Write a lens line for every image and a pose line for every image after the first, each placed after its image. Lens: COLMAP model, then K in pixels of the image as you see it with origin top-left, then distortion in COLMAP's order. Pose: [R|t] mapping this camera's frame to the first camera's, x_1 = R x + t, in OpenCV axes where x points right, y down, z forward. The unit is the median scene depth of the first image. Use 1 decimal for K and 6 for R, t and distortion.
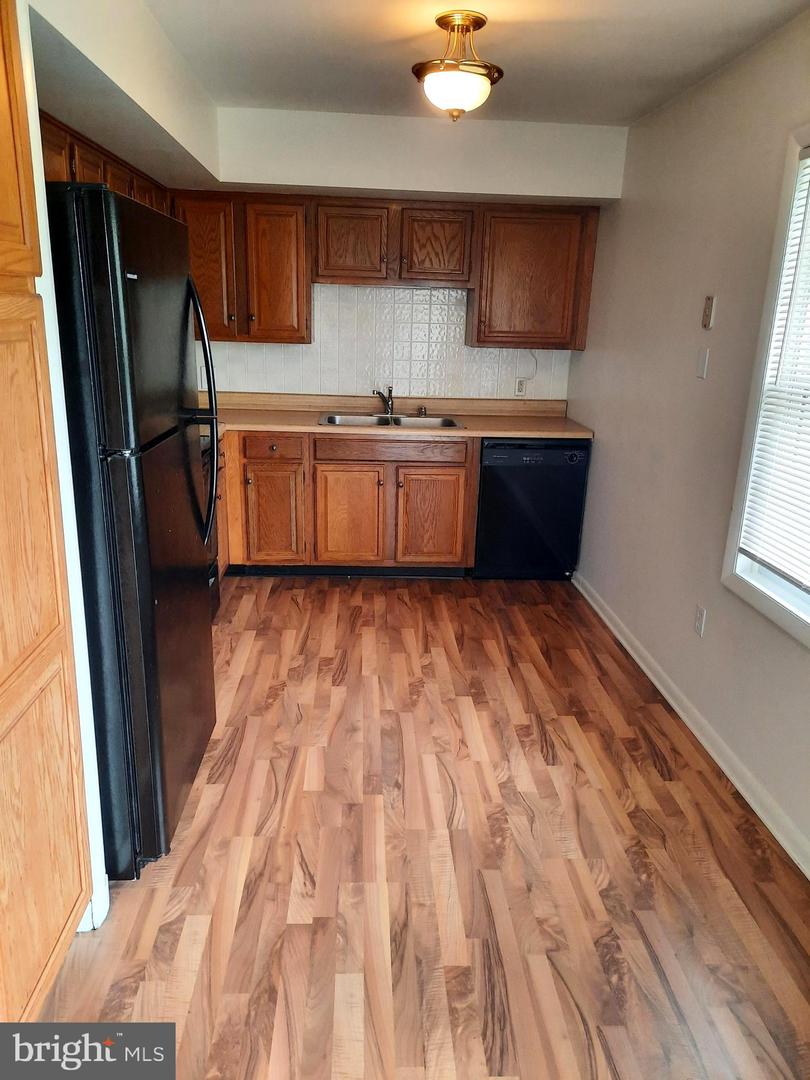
lens RADIAL K [[795.6, 0, 405.0], [0, 795.6, 540.0], [0, 0, 1]] dist [0.064581, -0.078288]
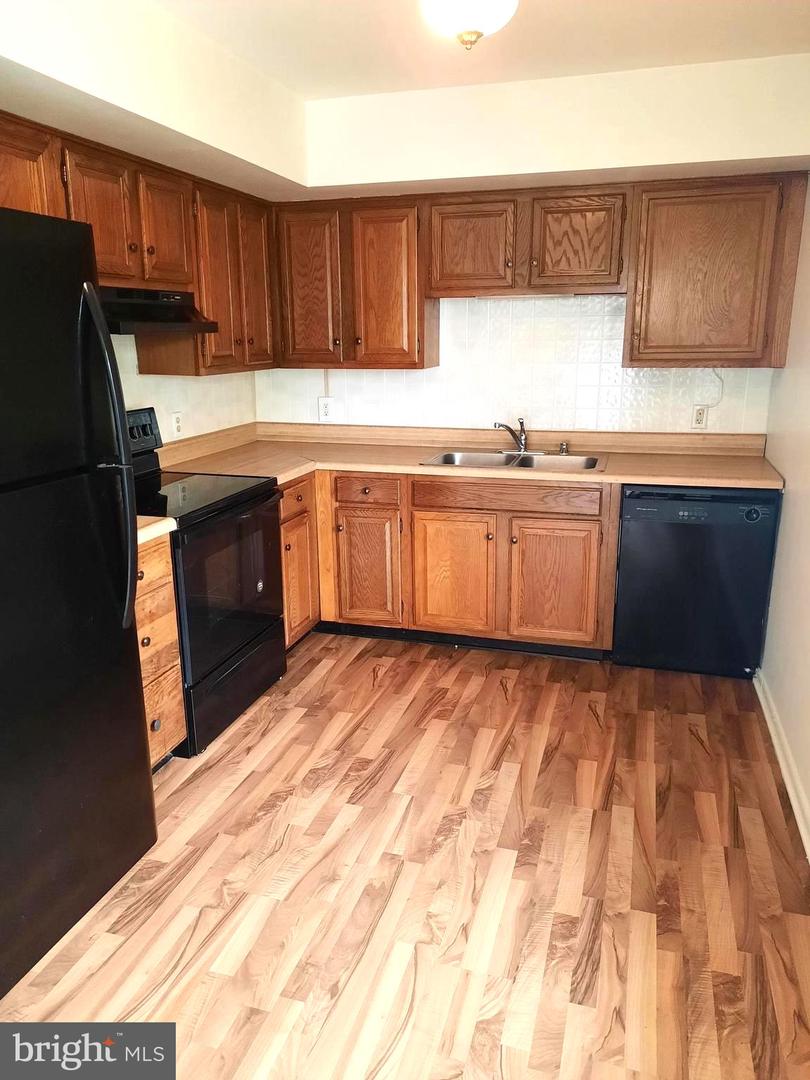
lens RADIAL K [[795.6, 0, 405.0], [0, 795.6, 540.0], [0, 0, 1]] dist [0.064581, -0.078288]
pose [[0.938224, 0.049318, -0.342496, 0.168232], [-0.059253, 0.998070, -0.018598, -0.048646], [0.340918, 0.037743, 0.939335, 0.210183]]
